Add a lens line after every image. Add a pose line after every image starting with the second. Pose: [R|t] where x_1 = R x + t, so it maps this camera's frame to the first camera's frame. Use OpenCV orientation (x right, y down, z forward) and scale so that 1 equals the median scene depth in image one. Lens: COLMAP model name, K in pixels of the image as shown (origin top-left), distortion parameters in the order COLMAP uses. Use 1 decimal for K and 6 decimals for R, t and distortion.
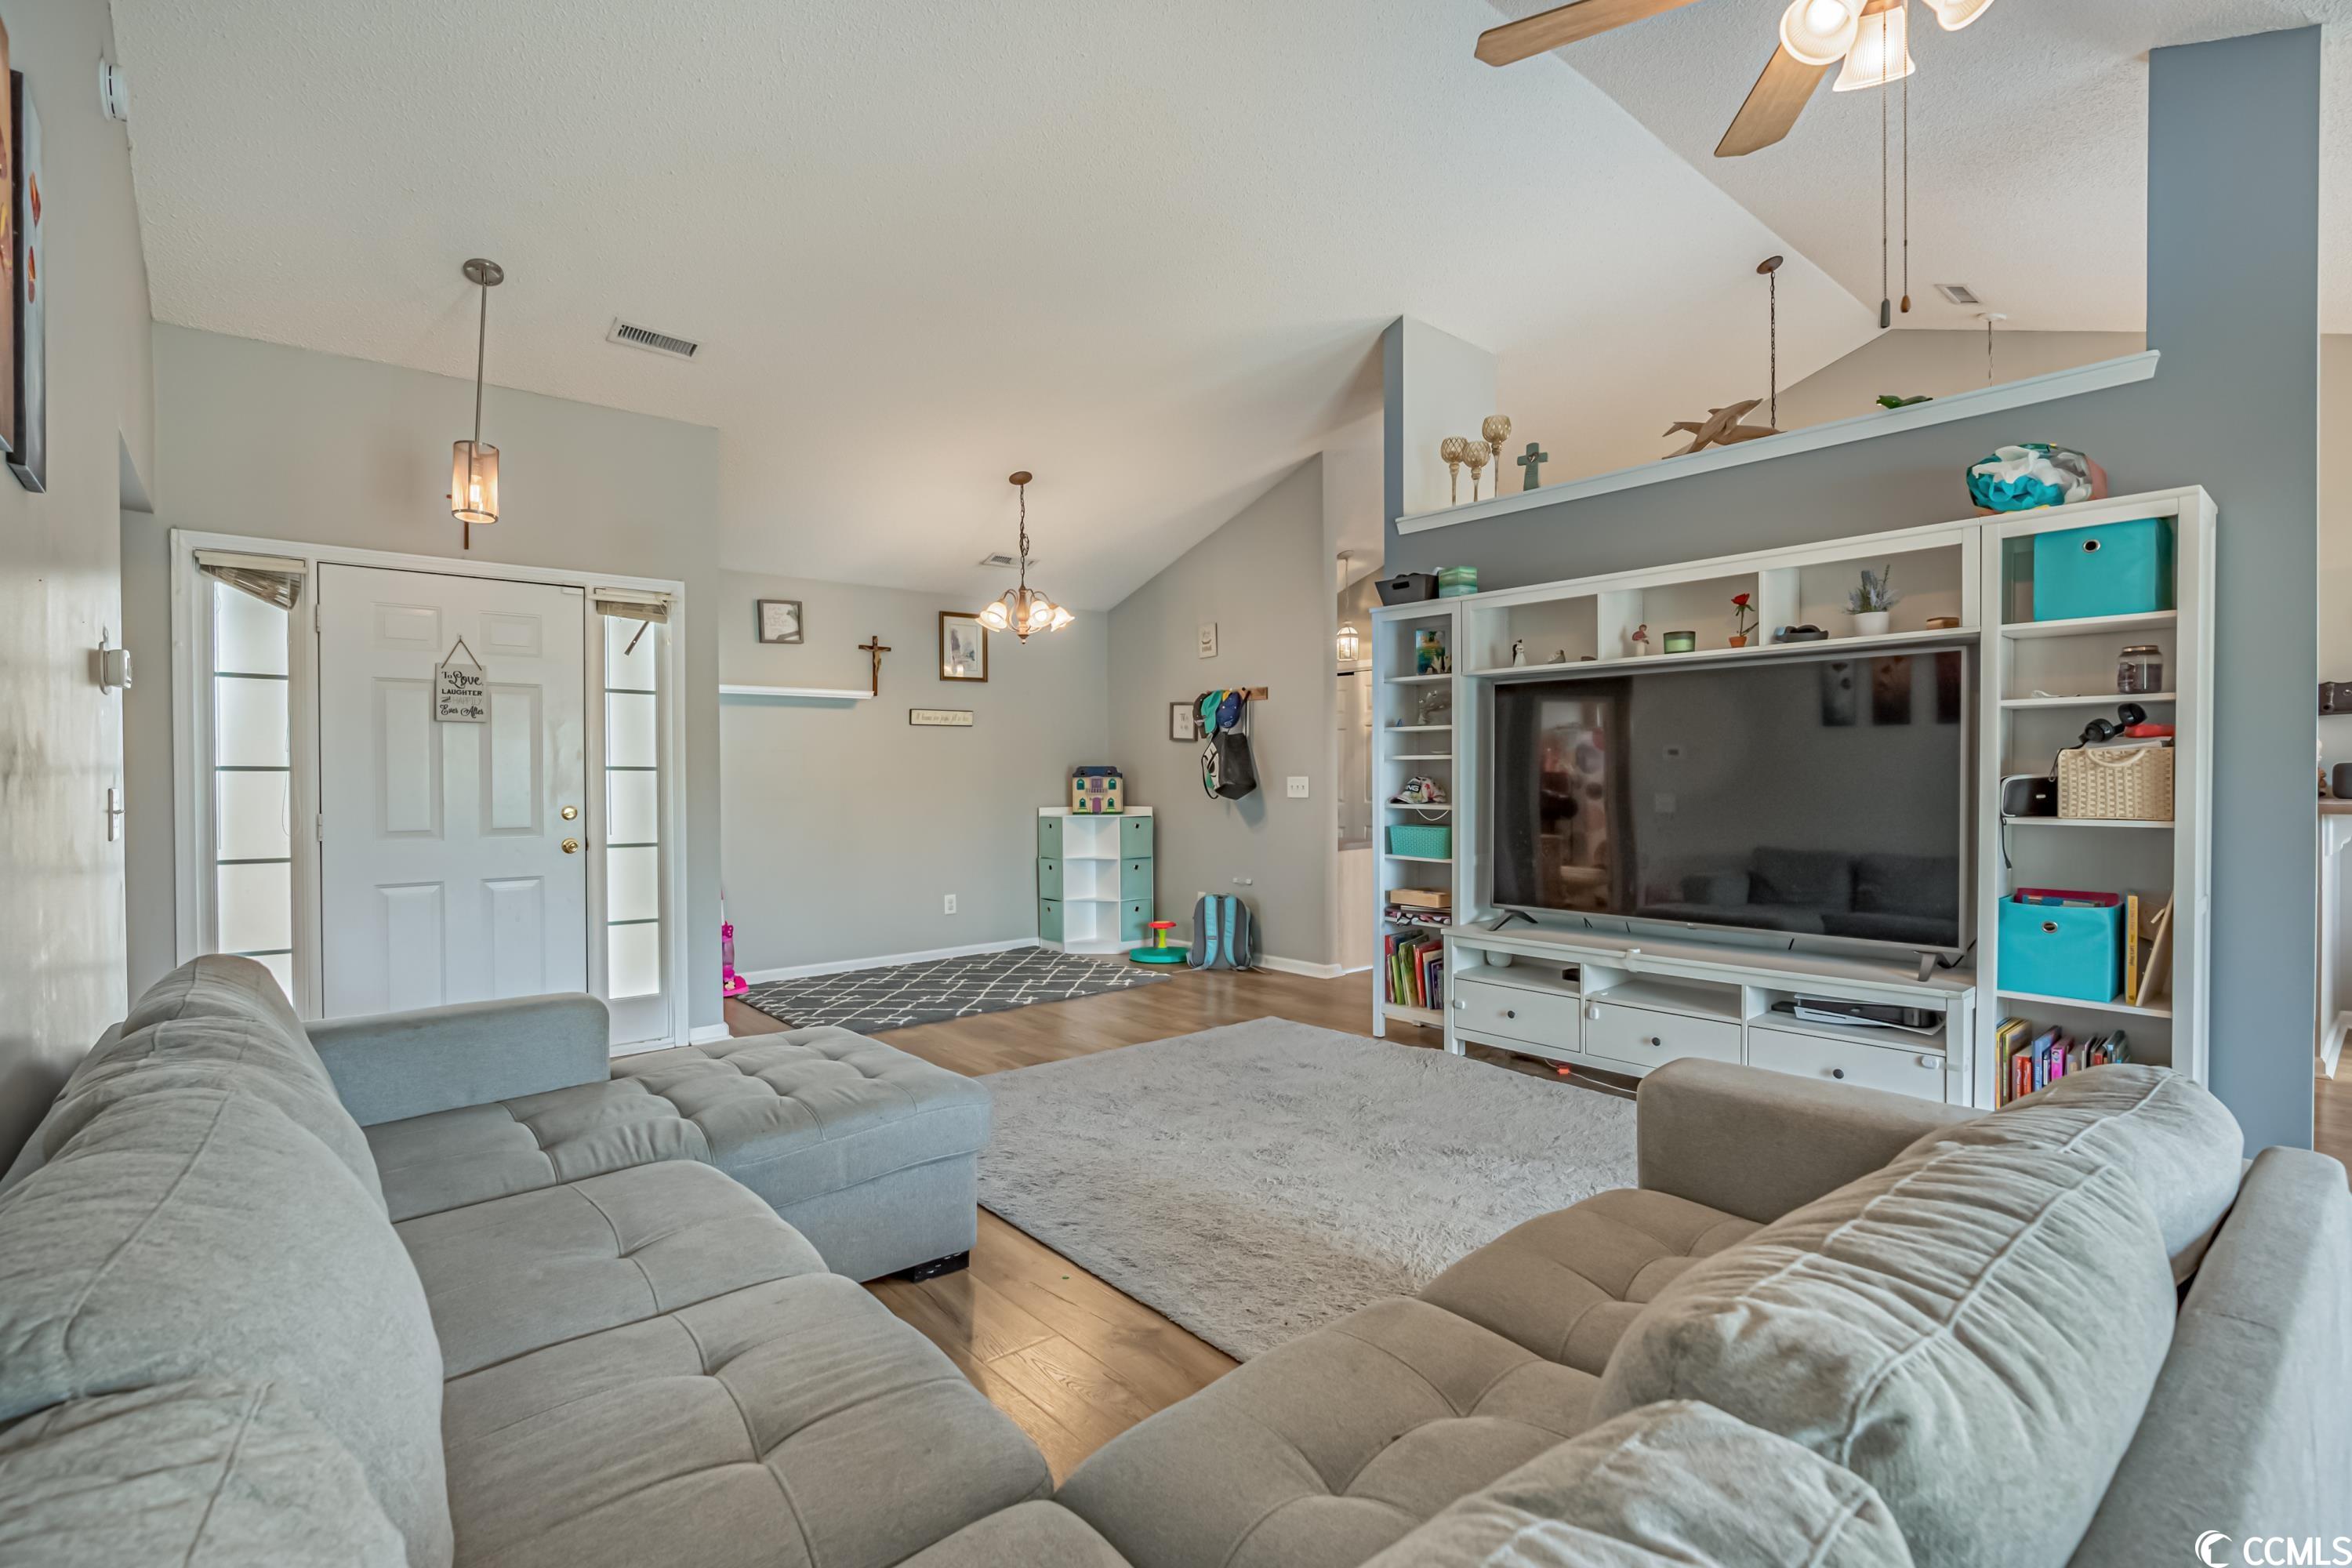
lens RADIAL K [[1080.1, 0, 1175.2], [0, 1080.1, 786.6], [0, 0, 1]] dist [-0.017335, 0.009006]
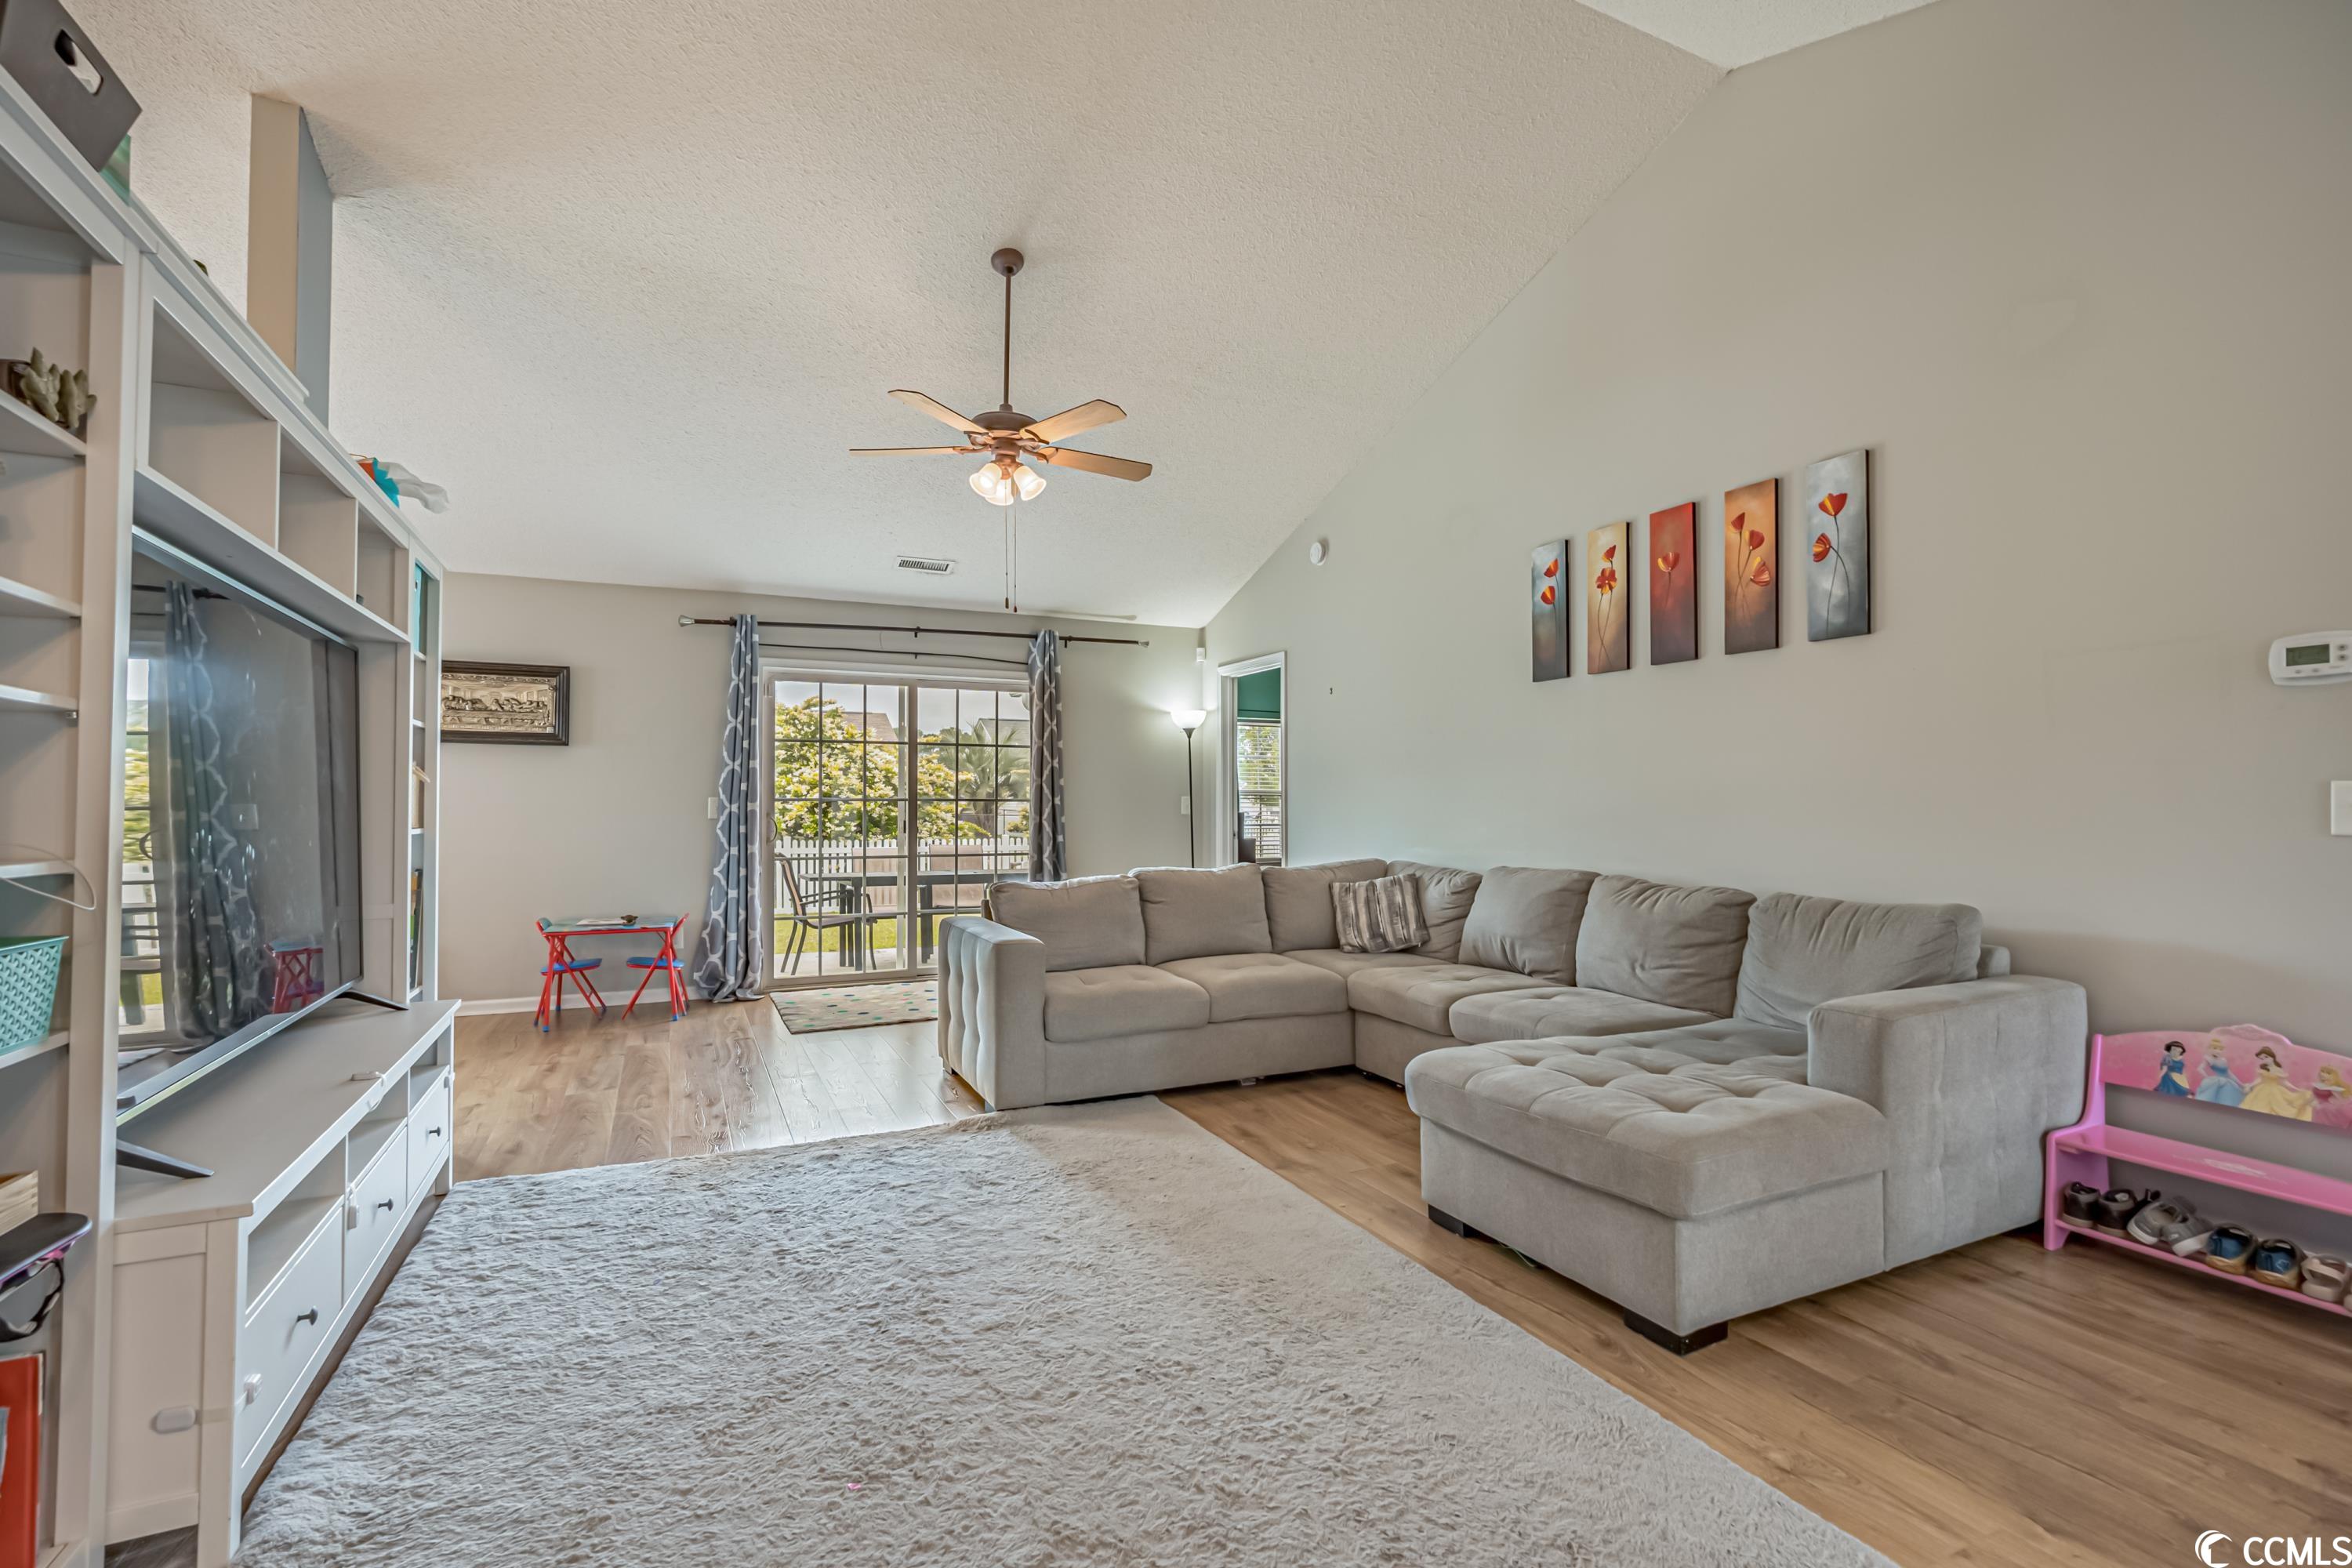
lens RADIAL K [[1065.6, 0, 1180.8], [0, 1065.6, 785.8], [0, 0, 1]] dist [-0.017429, 0.007871]
pose [[-0.967535, 0.013037, 0.252399, -0.091556], [0.010807, 0.999889, -0.010222, 0.002184], [-0.252504, -0.007162, -0.967569, 0.848950]]
